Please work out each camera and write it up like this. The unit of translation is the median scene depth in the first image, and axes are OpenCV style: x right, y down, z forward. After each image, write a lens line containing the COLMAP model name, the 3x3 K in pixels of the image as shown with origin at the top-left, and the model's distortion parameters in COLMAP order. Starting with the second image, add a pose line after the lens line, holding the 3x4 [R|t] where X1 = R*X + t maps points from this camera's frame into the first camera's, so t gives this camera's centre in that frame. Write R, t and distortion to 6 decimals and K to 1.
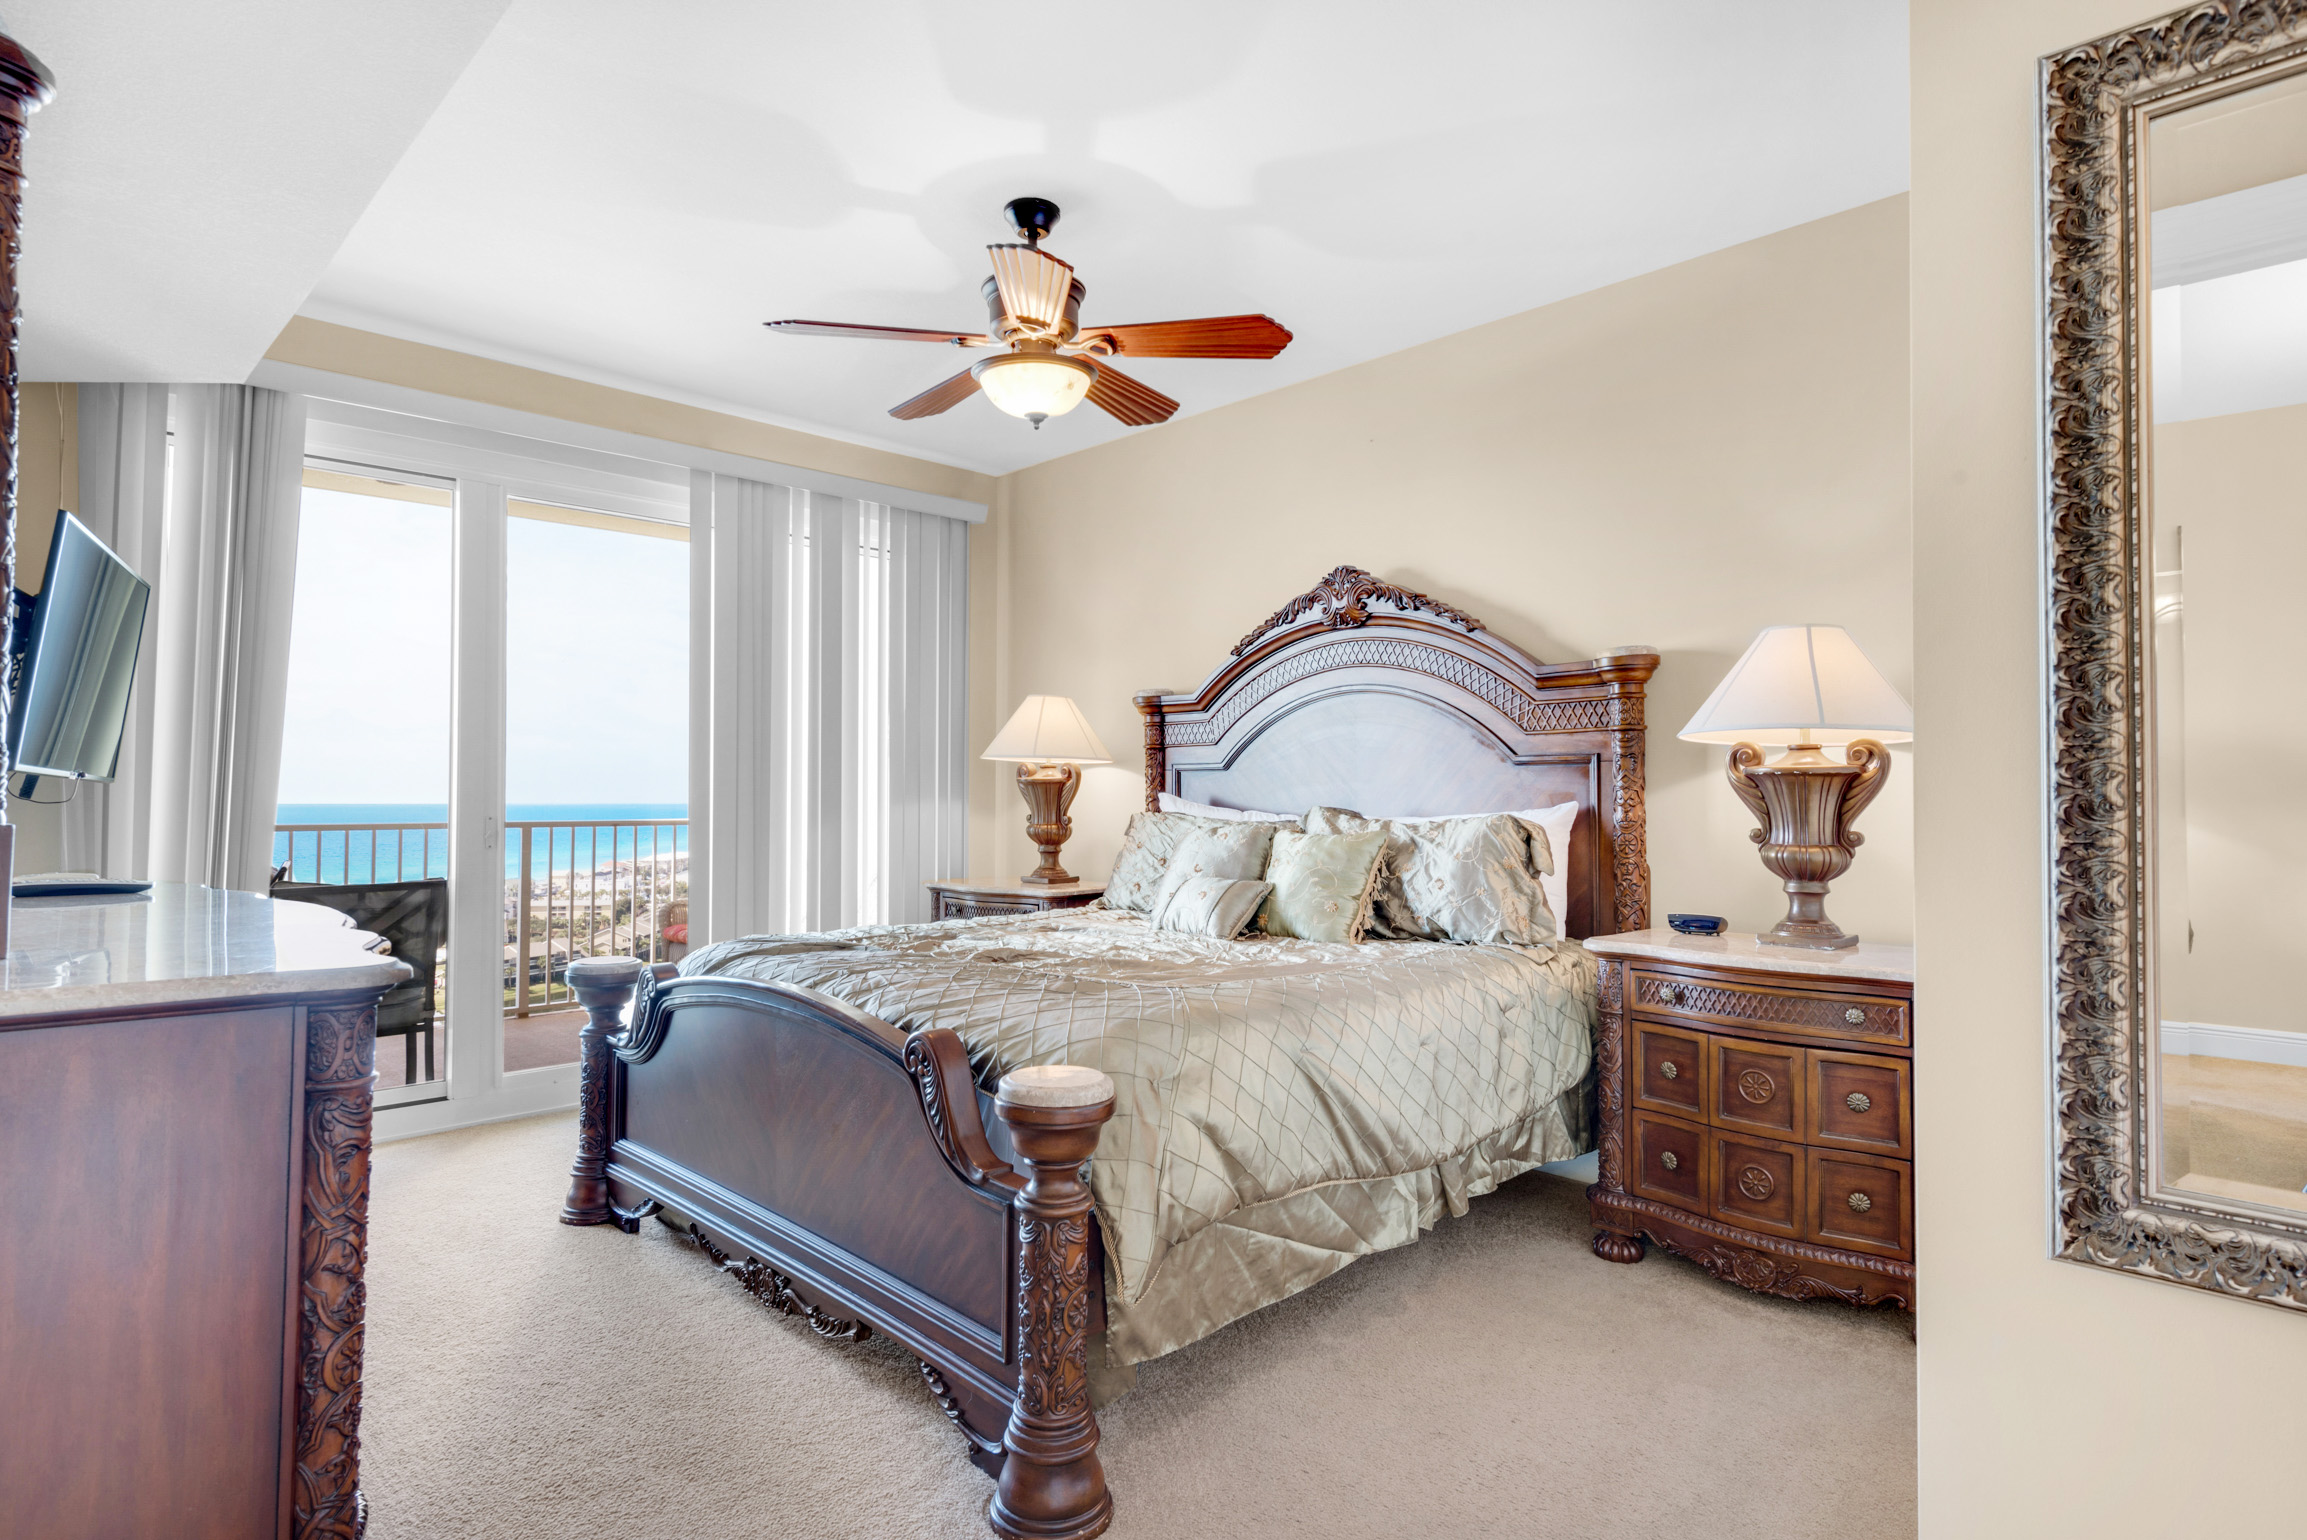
lens RADIAL K [[1262.2, 0, 1145.4], [0, 1262.2, 739.5], [0, 0, 1]] dist [0.037189, -0.025054]
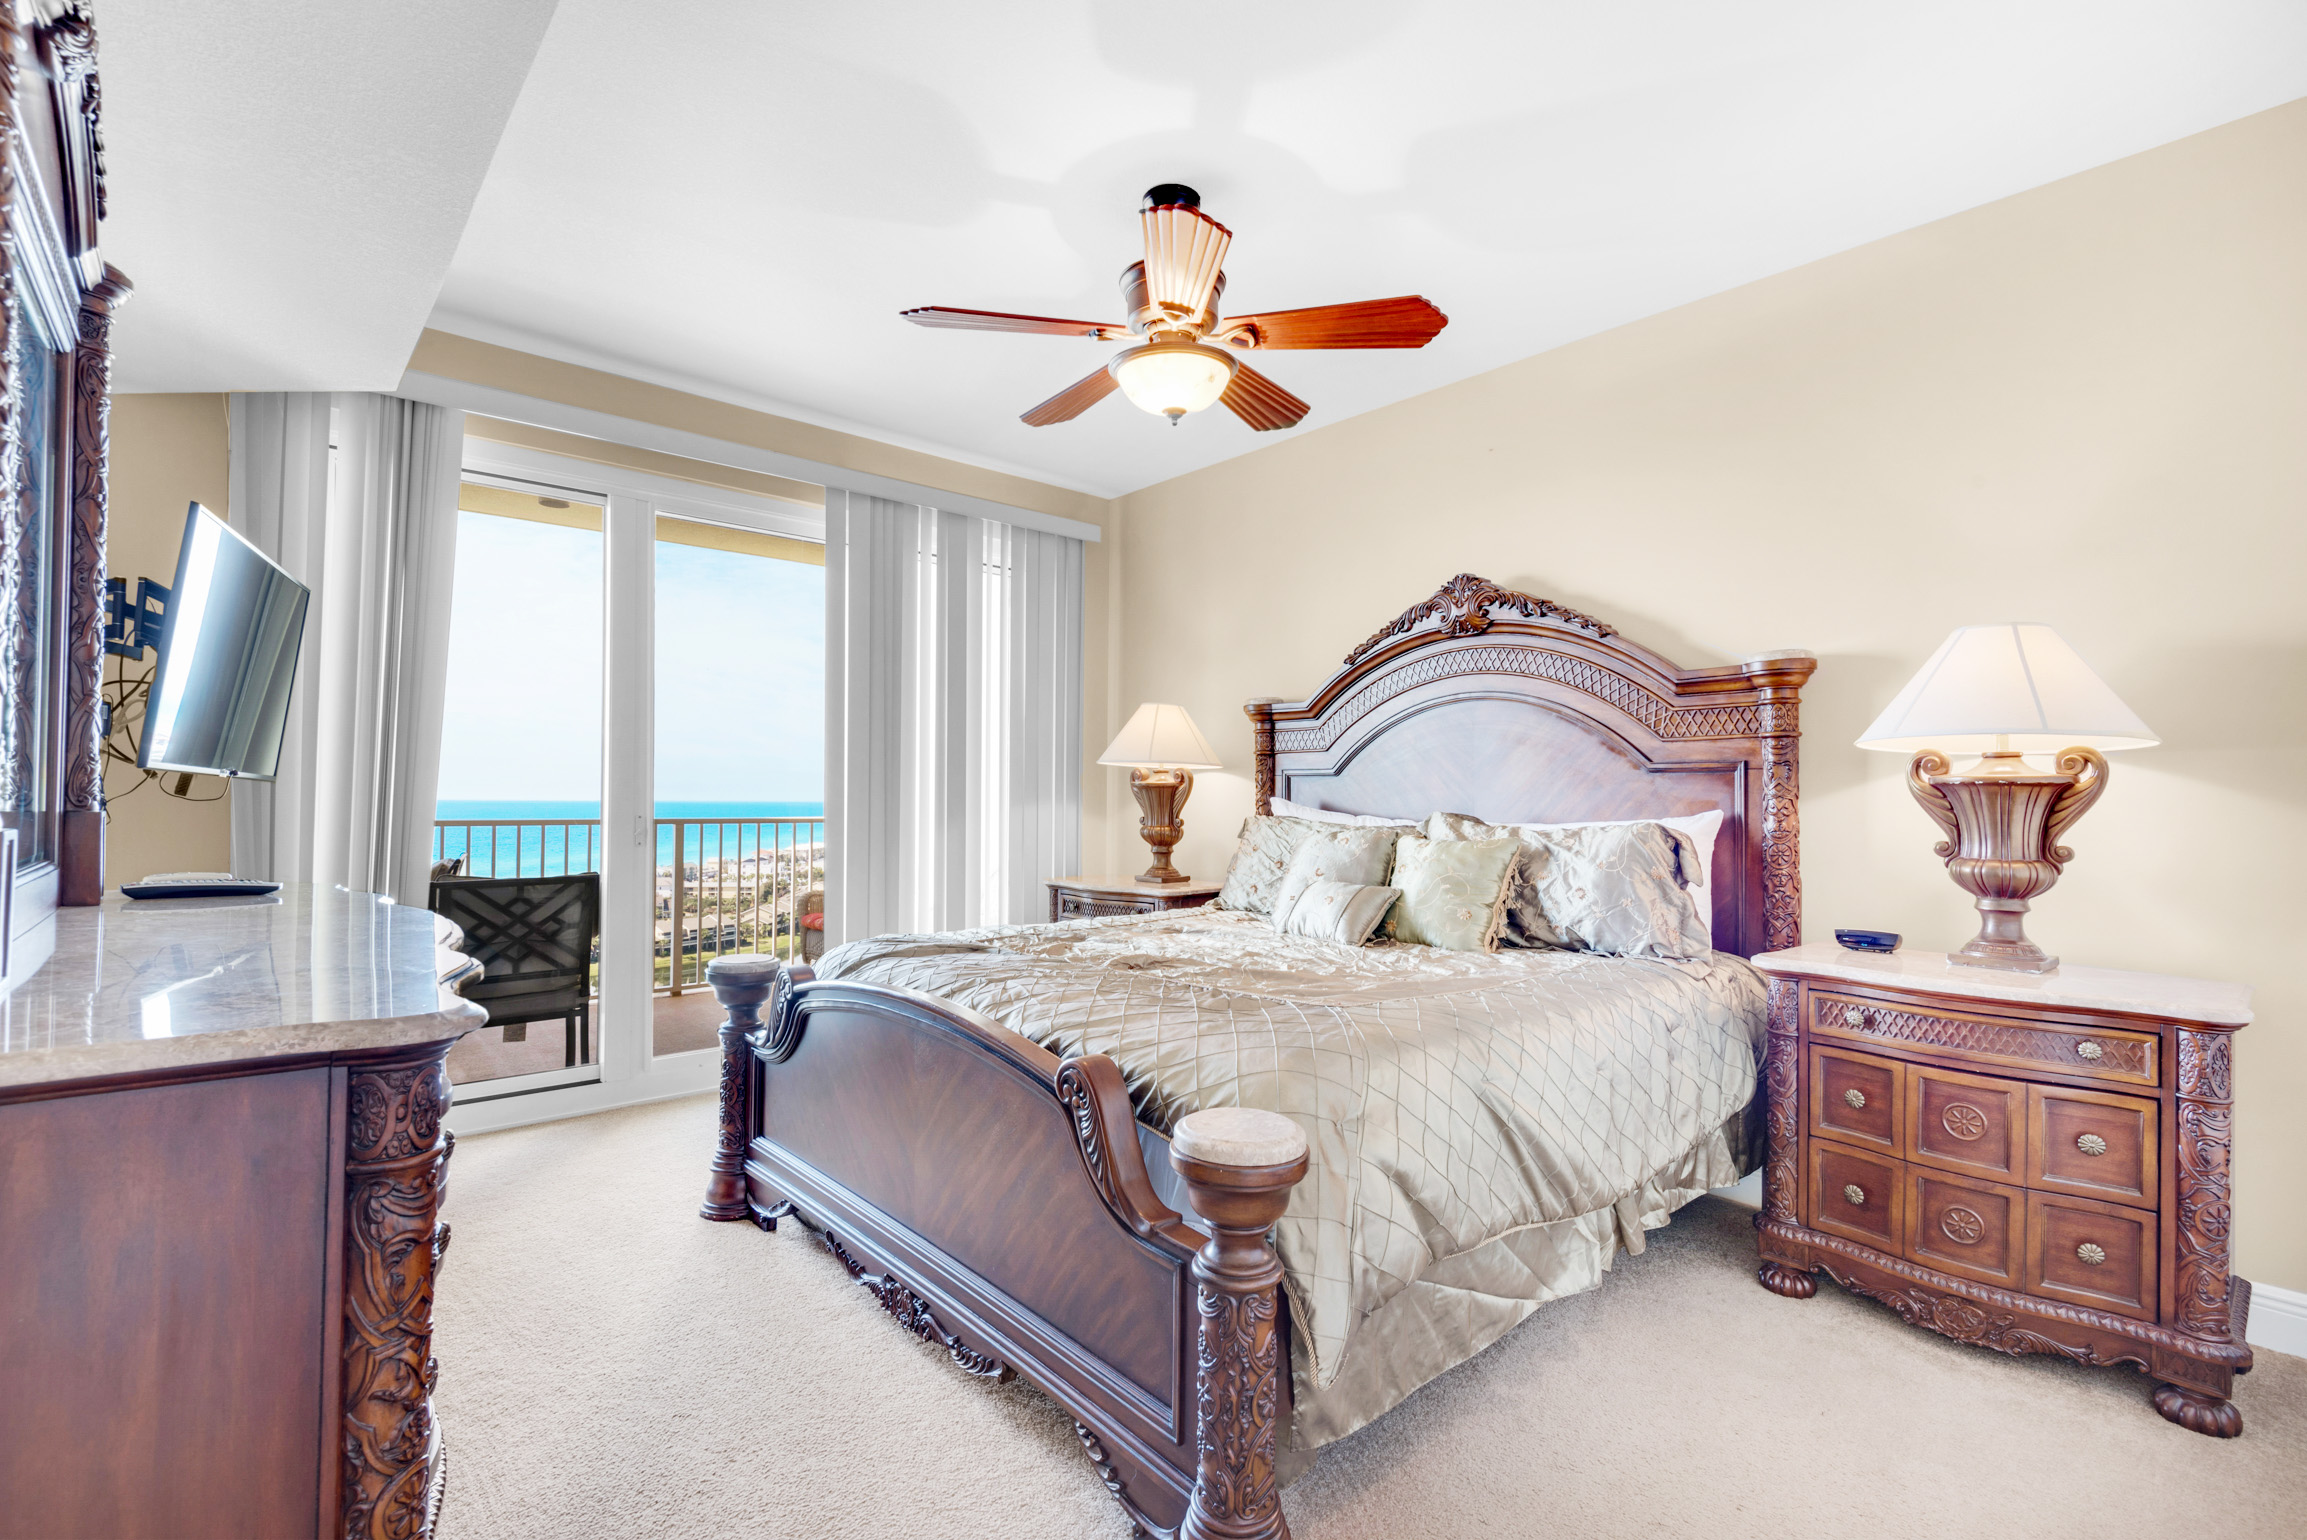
lens RADIAL K [[1045.2, 0, 1153.5], [0, 1045.2, 770.0], [0, 0, 1]] dist [0.039594, -0.025156]
pose [[0.999110, 0.006278, -0.041705, -0.071773], [-0.005505, 0.999812, 0.018615, 0.006237], [0.041814, -0.018369, 0.998957, 0.198198]]
